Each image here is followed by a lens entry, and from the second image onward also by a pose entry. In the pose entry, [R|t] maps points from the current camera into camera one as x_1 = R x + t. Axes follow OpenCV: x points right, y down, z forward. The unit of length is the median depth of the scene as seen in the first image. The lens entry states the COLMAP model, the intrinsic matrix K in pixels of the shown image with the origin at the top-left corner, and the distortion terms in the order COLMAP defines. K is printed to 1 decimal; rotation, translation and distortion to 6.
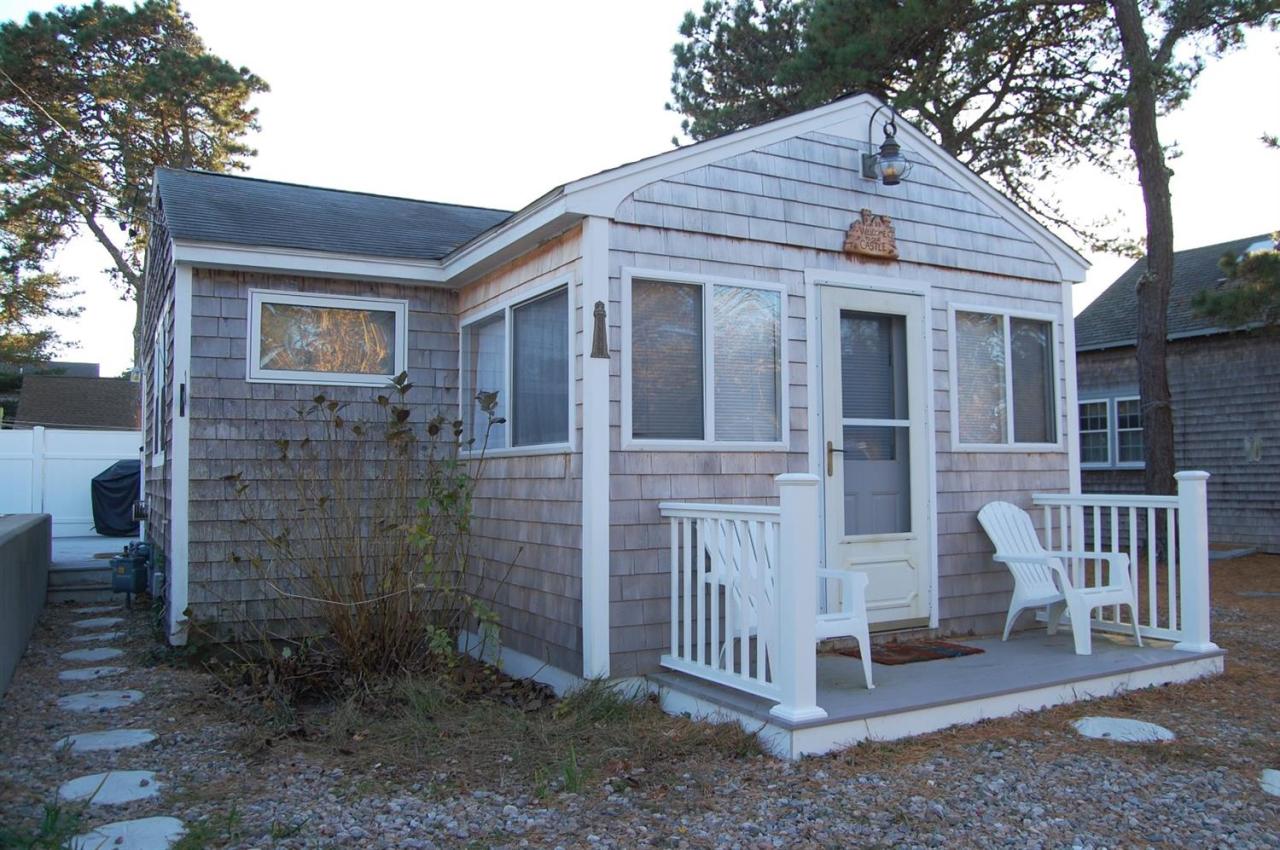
lens RADIAL K [[967.1, 0, 640.0], [0, 967.1, 425.0], [0, 0, 1]] dist [-0.000591, 0.005073]
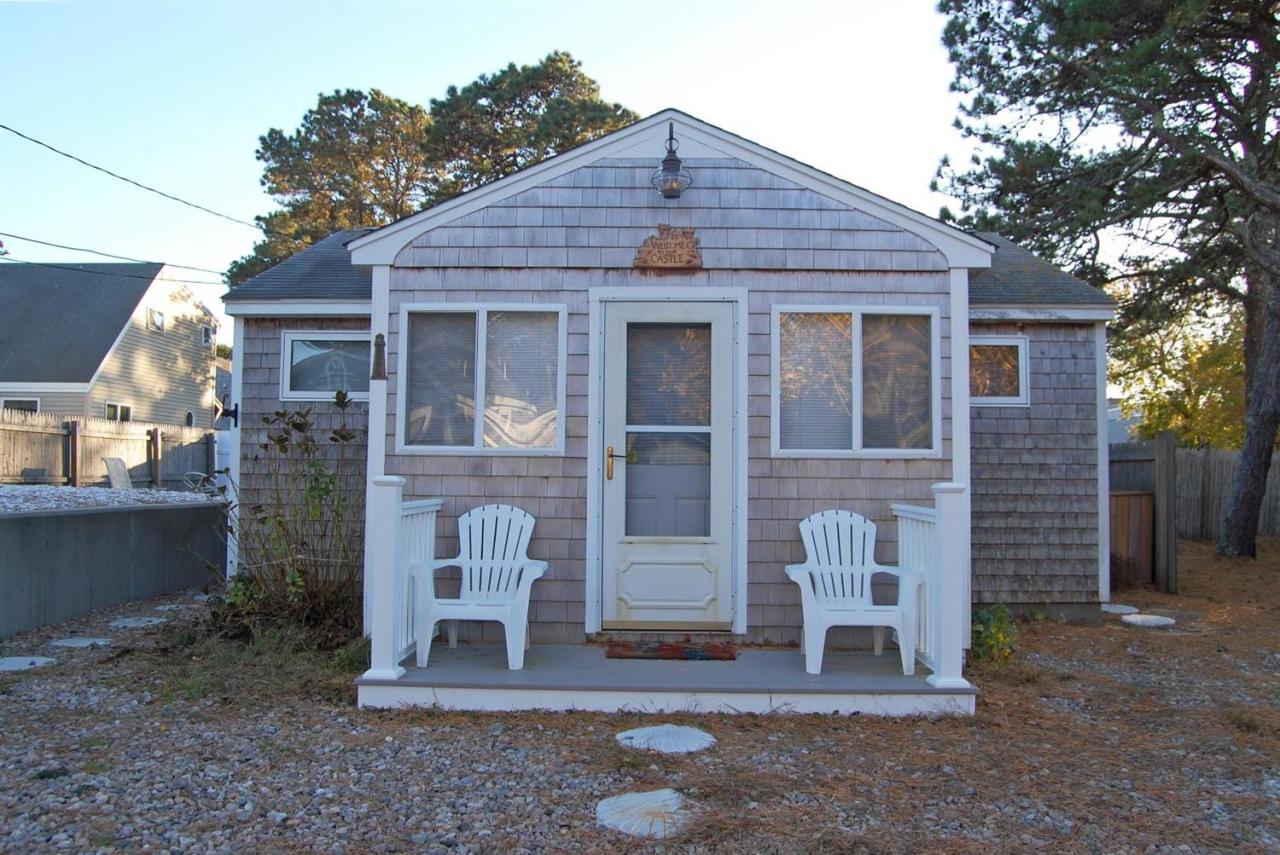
lens RADIAL K [[1027.0, 0, 640.0], [0, 1027.0, 427.5], [0, 0, 1]] dist [-0.007255, -0.001457]
pose [[0.860529, -0.006201, -0.509364, 0.778698], [0.009558, 0.999946, 0.003973, -0.008947], [0.509312, -0.008288, 0.860542, 0.036509]]
